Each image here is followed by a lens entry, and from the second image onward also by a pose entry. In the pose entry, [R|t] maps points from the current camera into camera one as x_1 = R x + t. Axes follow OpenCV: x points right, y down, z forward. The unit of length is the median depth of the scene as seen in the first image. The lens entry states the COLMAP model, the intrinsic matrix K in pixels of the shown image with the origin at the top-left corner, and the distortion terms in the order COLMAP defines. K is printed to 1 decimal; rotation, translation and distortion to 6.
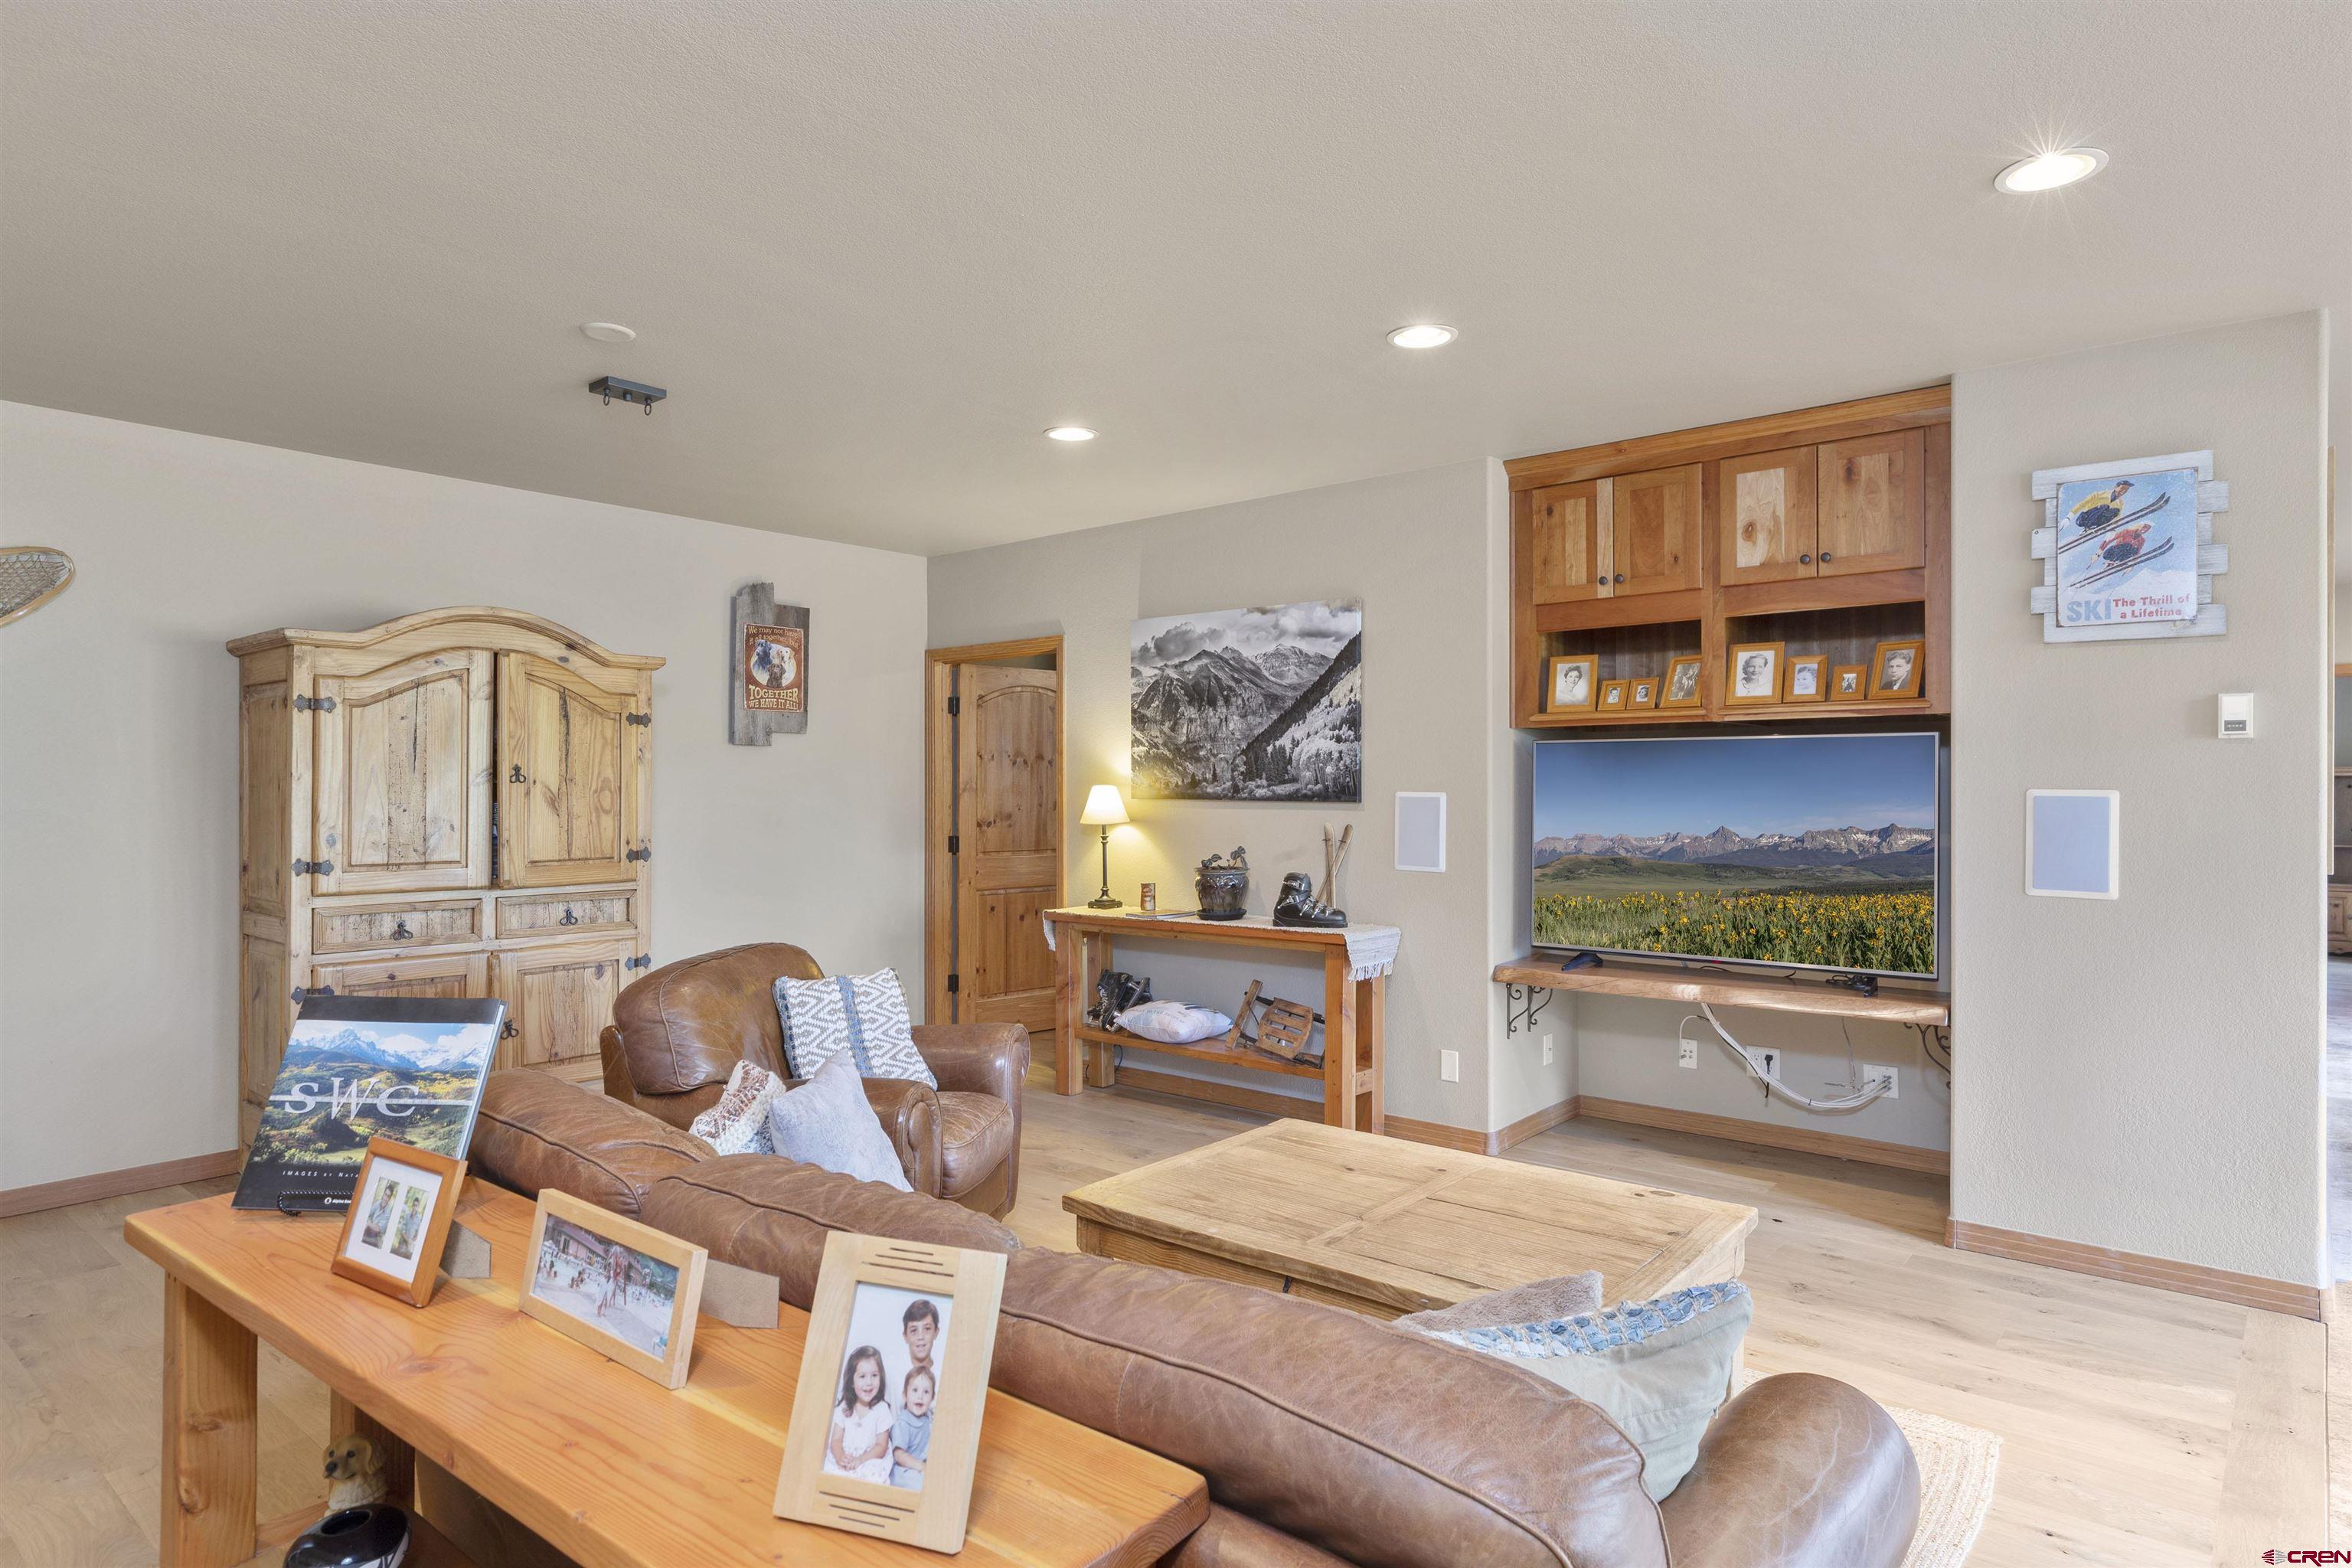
lens RADIAL K [[1309.6, 0, 1176.0], [0, 1309.6, 784.0], [0, 0, 1]] dist [0.000264, 0.000321]
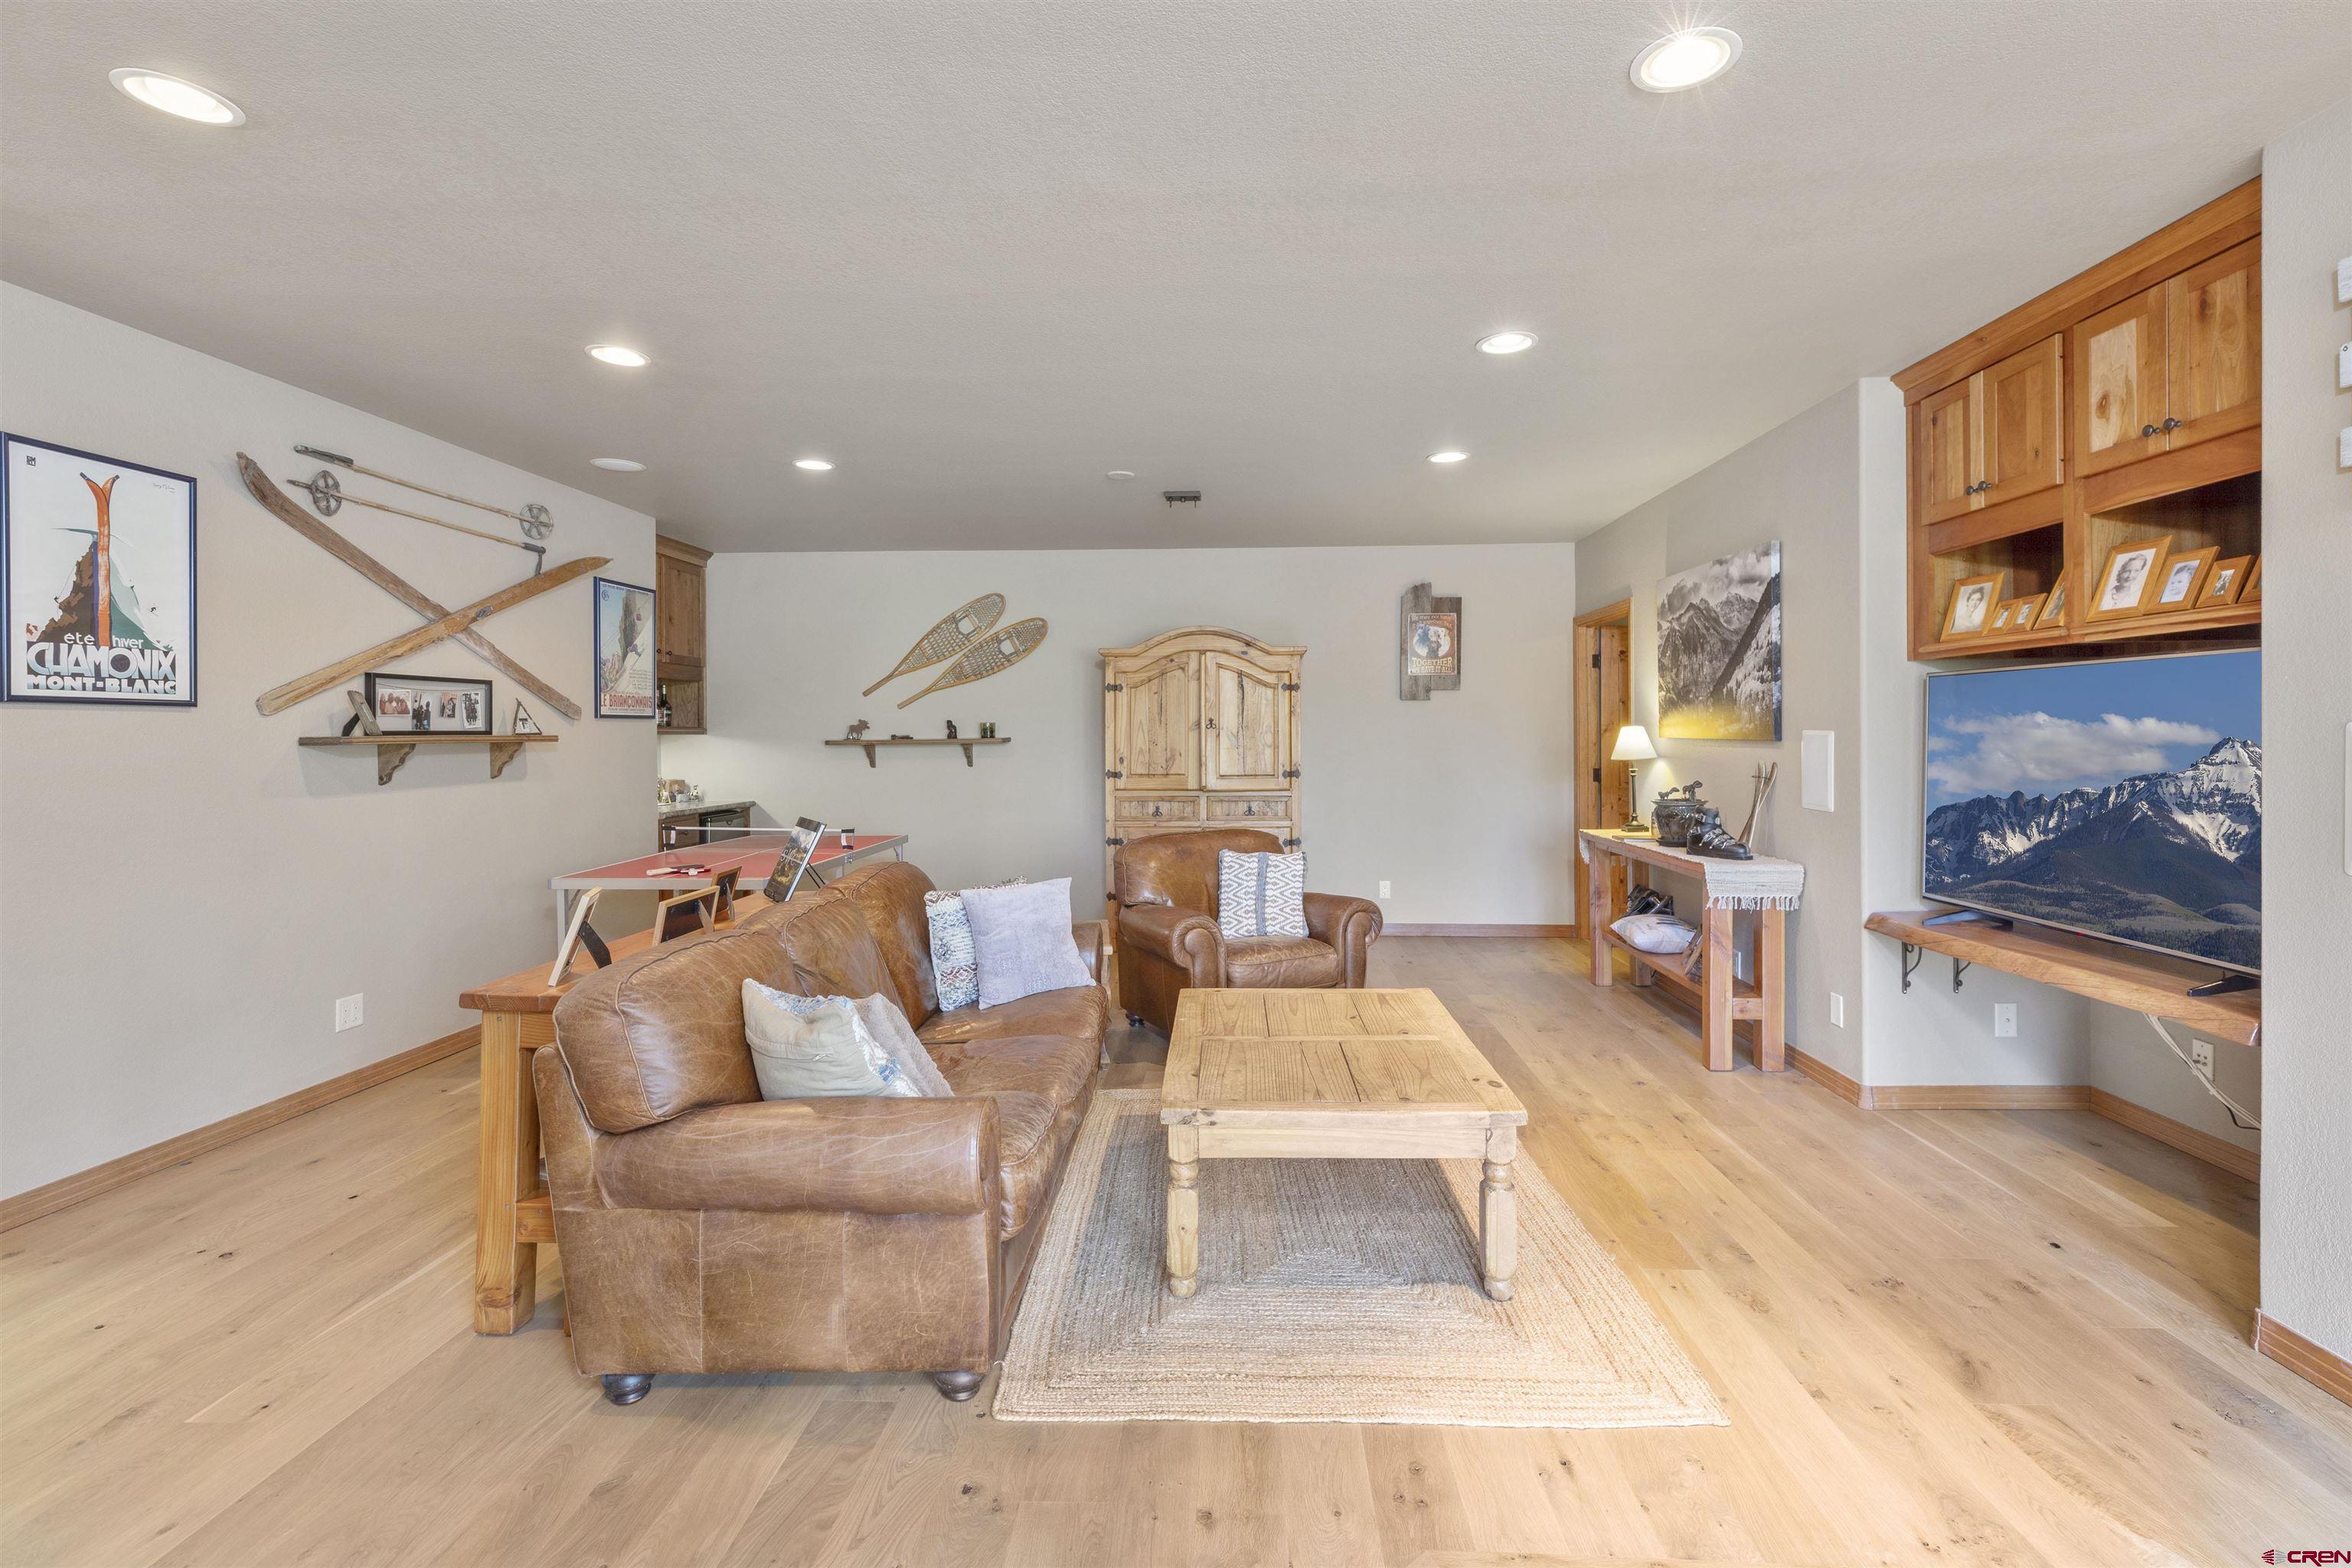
lens RADIAL K [[1066.2, 0, 1182.2], [0, 1066.2, 740.7], [0, 0, 1]] dist [0.000032, 0.000166]
pose [[0.609707, 0.000774, -0.792627, 0.525948], [0.009864, 0.999915, 0.008564, 0.002278], [0.792566, -0.013040, 0.609647, 0.124800]]
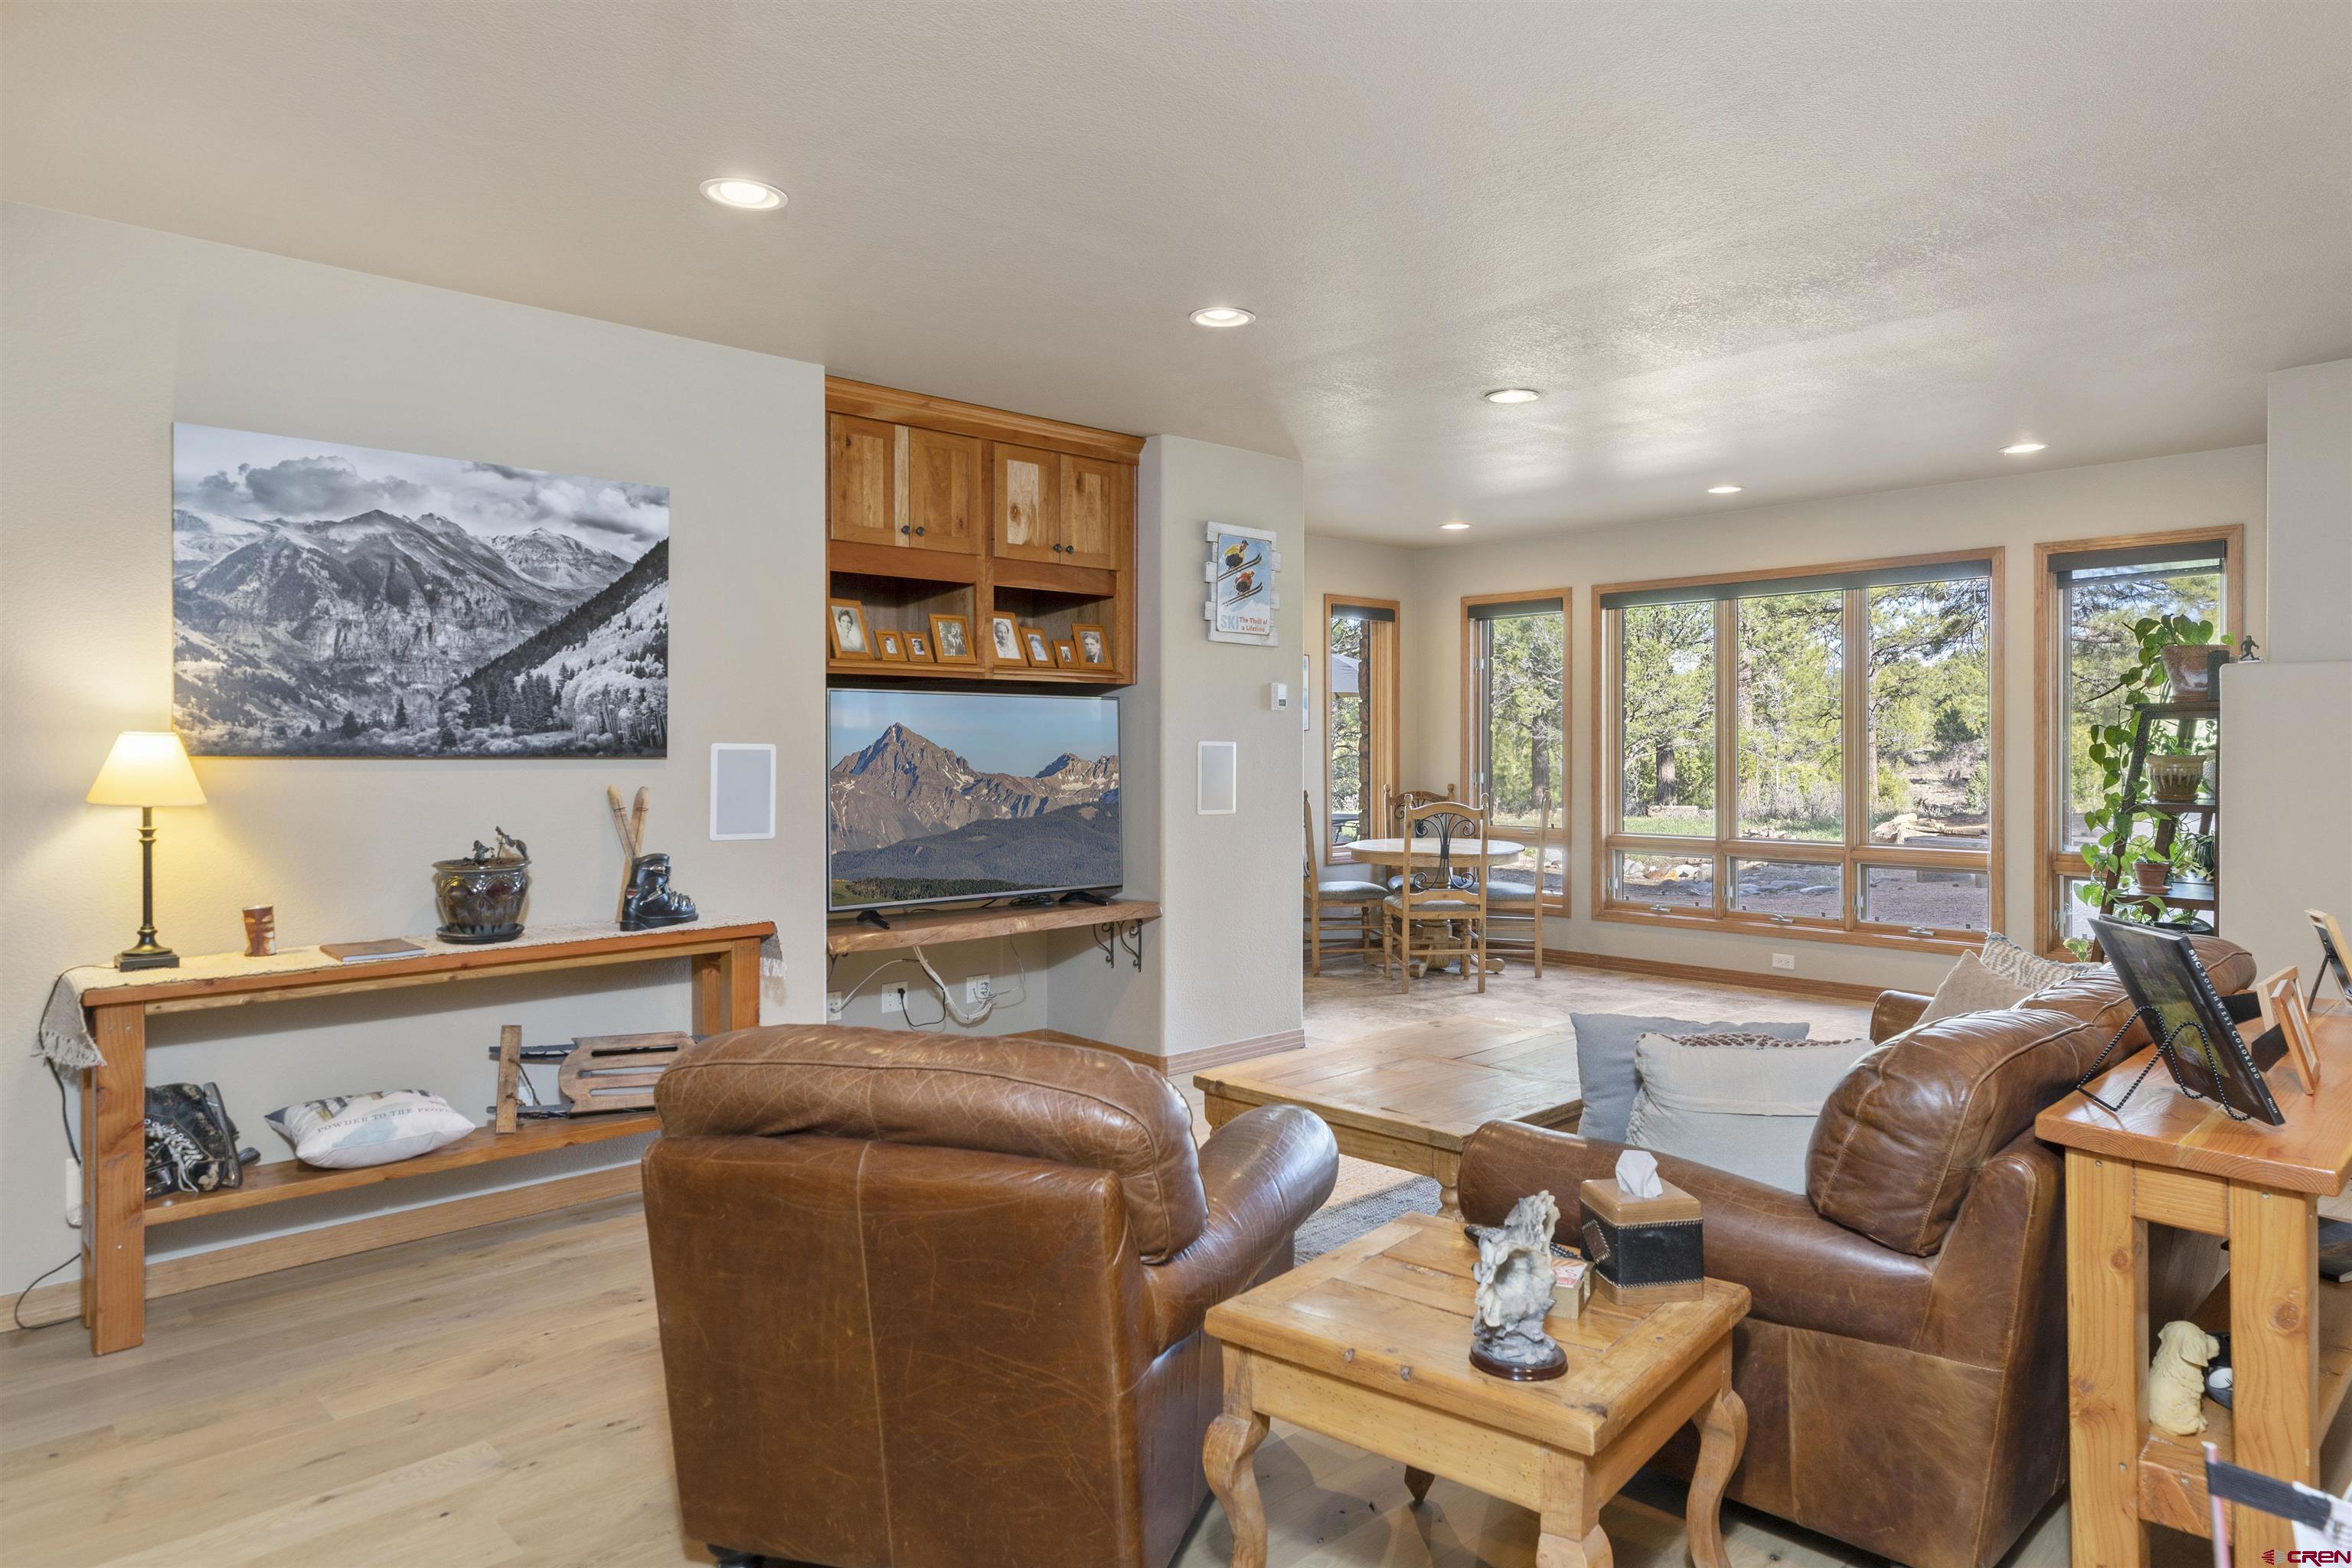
lens RADIAL K [[1446.2, 0, 1176.0], [0, 1446.2, 784.0], [0, 0, 1]] dist [0.006789, 0.002013]
pose [[0.109307, -0.024872, 0.993697, -0.681029], [-0.001450, 0.999682, 0.025181, 0.008093], [-0.994007, -0.004193, 0.109236, 0.621326]]
